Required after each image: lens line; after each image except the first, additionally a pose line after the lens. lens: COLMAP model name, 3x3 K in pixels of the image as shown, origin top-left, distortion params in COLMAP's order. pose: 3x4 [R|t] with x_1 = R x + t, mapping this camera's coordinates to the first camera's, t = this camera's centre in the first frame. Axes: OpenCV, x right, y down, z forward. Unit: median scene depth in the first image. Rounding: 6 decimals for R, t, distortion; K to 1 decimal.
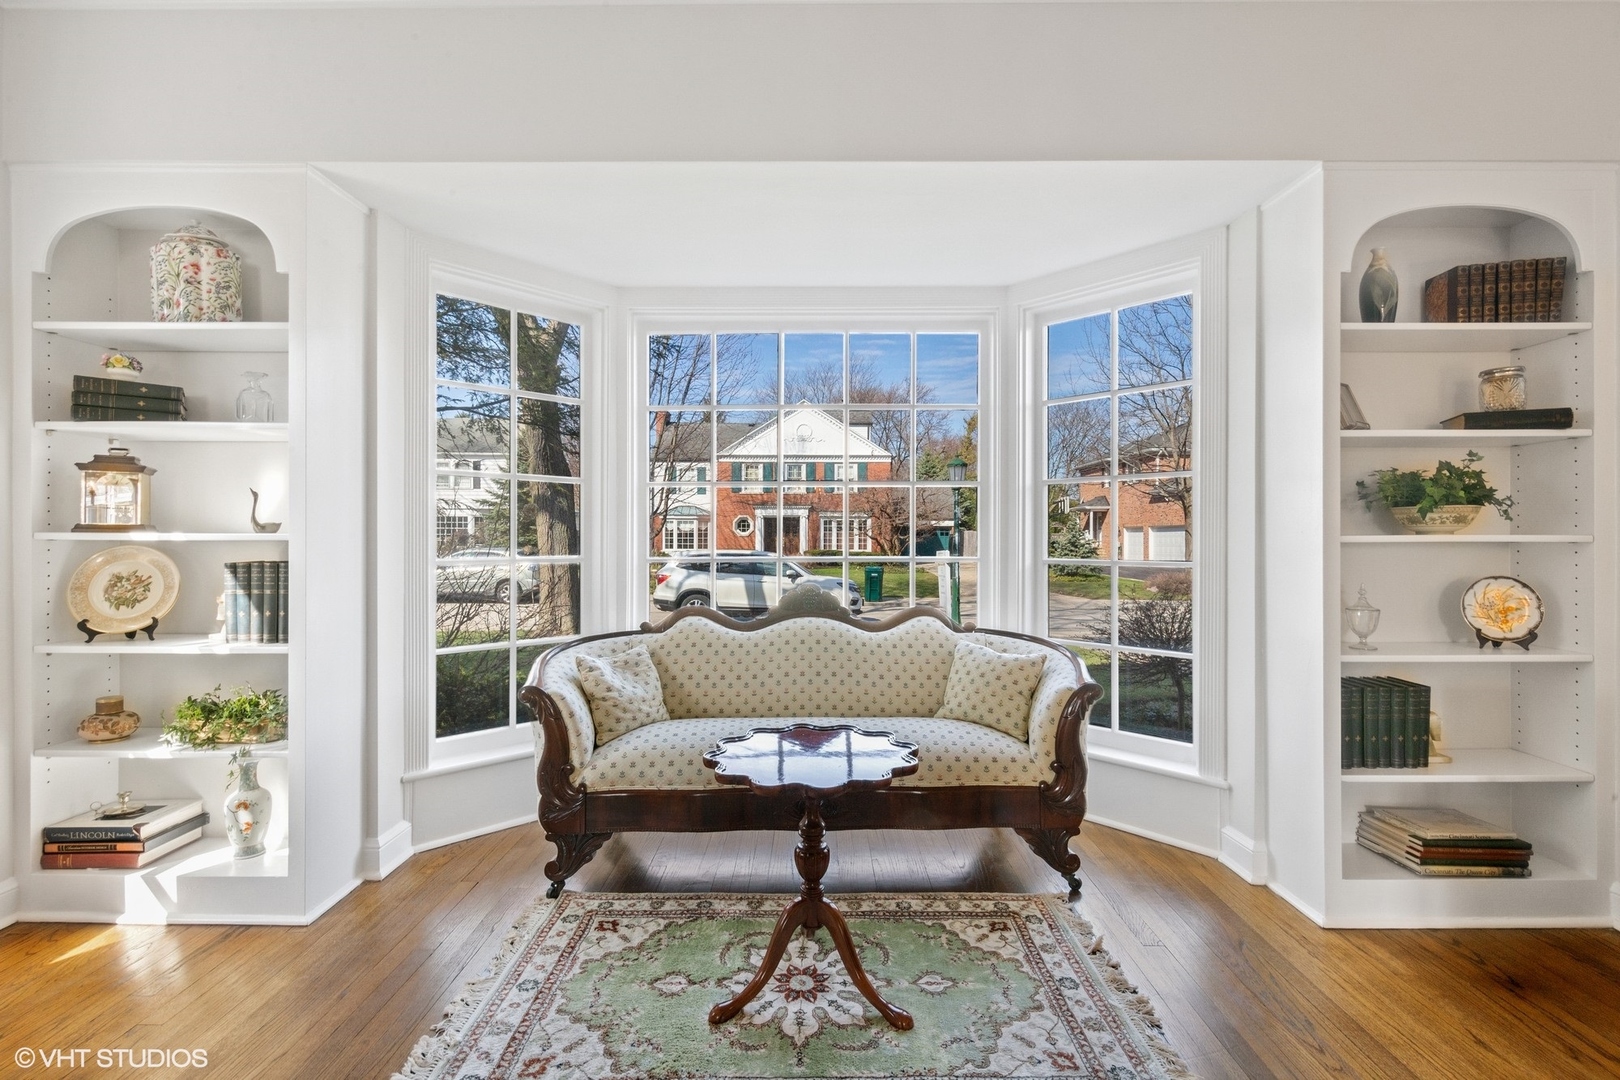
lens RADIAL K [[740.8, 0, 811.9], [0, 740.8, 538.2], [0, 0, 1]] dist [-0.008761, -0.001333]
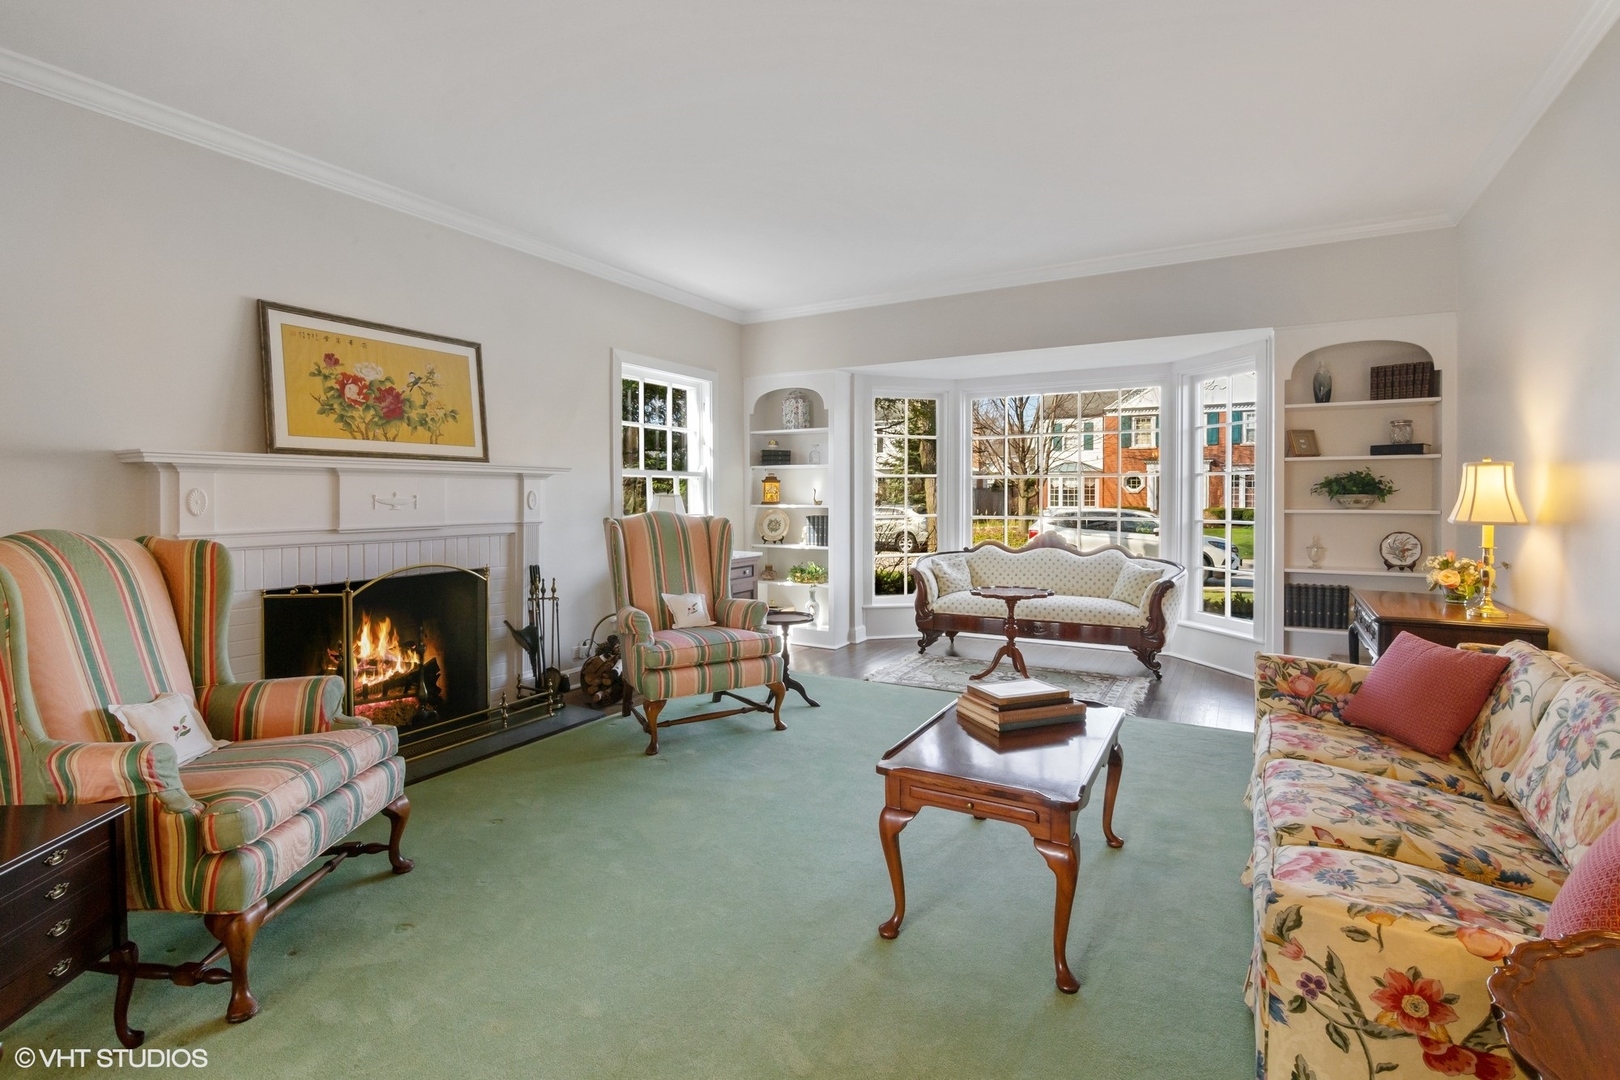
lens RADIAL K [[740.8, 0, 820.1], [0, 740.8, 498.4], [0, 0, 1]] dist [-0.008761, -0.001333]
pose [[0.876020, 0.001420, -0.482273, 0.523500], [0.001186, 0.999986, 0.005098, -0.042350], [0.482274, -0.005037, 0.876006, -1.269764]]
